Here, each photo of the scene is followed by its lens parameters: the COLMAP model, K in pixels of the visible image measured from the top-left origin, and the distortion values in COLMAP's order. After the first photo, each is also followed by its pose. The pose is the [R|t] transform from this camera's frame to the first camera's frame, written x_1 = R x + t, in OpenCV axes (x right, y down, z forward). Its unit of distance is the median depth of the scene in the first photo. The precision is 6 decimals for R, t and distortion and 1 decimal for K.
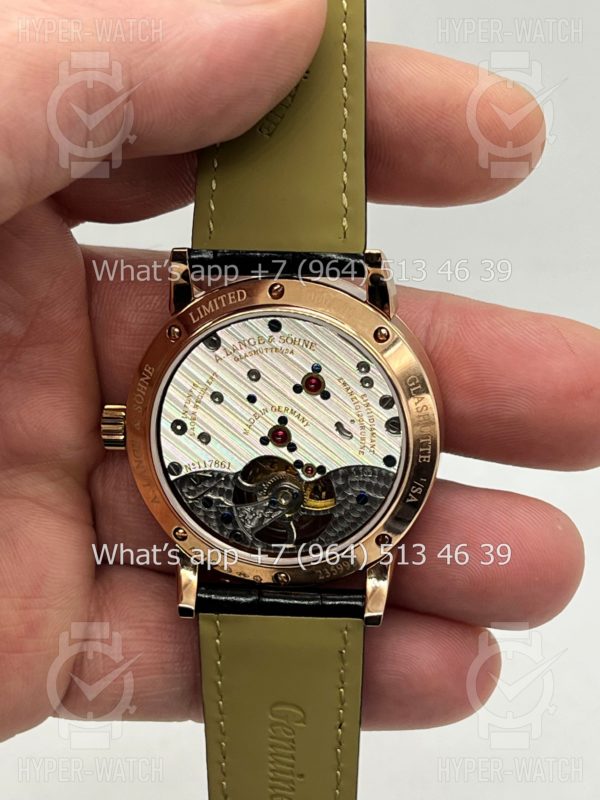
lens RADIAL K [[1778.7, 0, 300.0], [0, 1778.7, 400.0], [0, 0, 1]] dist [0.209956, 0.315335]
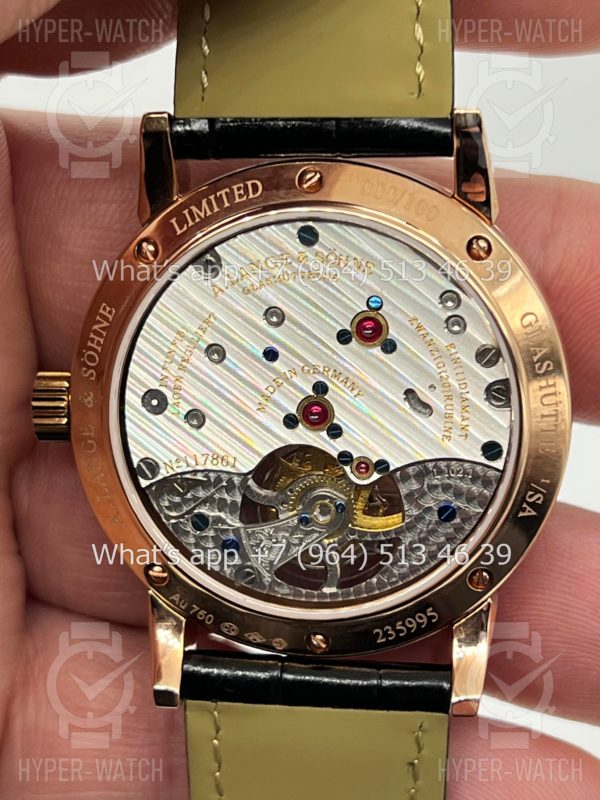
lens RADIAL K [[1778.7, 0, 300.0], [0, 1778.7, 400.0], [0, 0, 1]] dist [0.209956, 0.315335]
pose [[0.999548, -0.005456, 0.029563, -0.035356], [0.007011, 0.998583, -0.052758, 0.048599], [-0.029233, 0.052942, 0.998170, 0.370426]]
